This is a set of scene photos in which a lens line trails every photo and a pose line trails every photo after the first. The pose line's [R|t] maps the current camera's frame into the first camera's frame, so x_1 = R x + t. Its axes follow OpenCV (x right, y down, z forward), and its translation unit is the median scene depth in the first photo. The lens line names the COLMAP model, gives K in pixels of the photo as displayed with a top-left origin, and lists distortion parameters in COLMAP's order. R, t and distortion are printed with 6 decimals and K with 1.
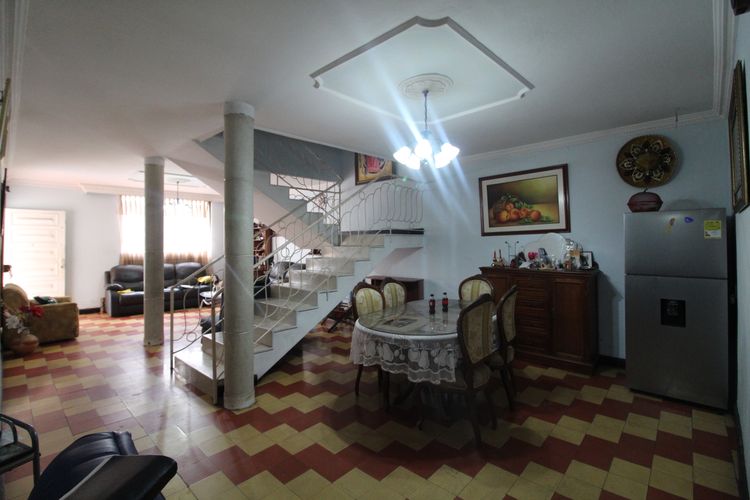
lens RADIAL K [[349.0, 0, 378.9], [0, 349.0, 244.1], [0, 0, 1]] dist [0.001015, -0.000874]
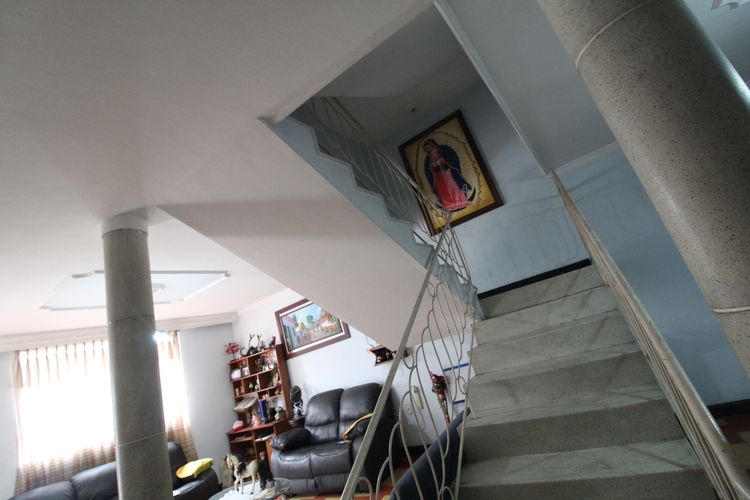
lens RADIAL K [[349.0, 0, 370.6], [0, 349.0, 251.1], [0, 0, 1]] dist [0.001015, -0.000874]
pose [[0.951368, -0.209118, 0.226205, -0.314541], [0.267340, 0.925306, -0.268959, 0.008224], [-0.153064, 0.316353, 0.936212, 0.366484]]
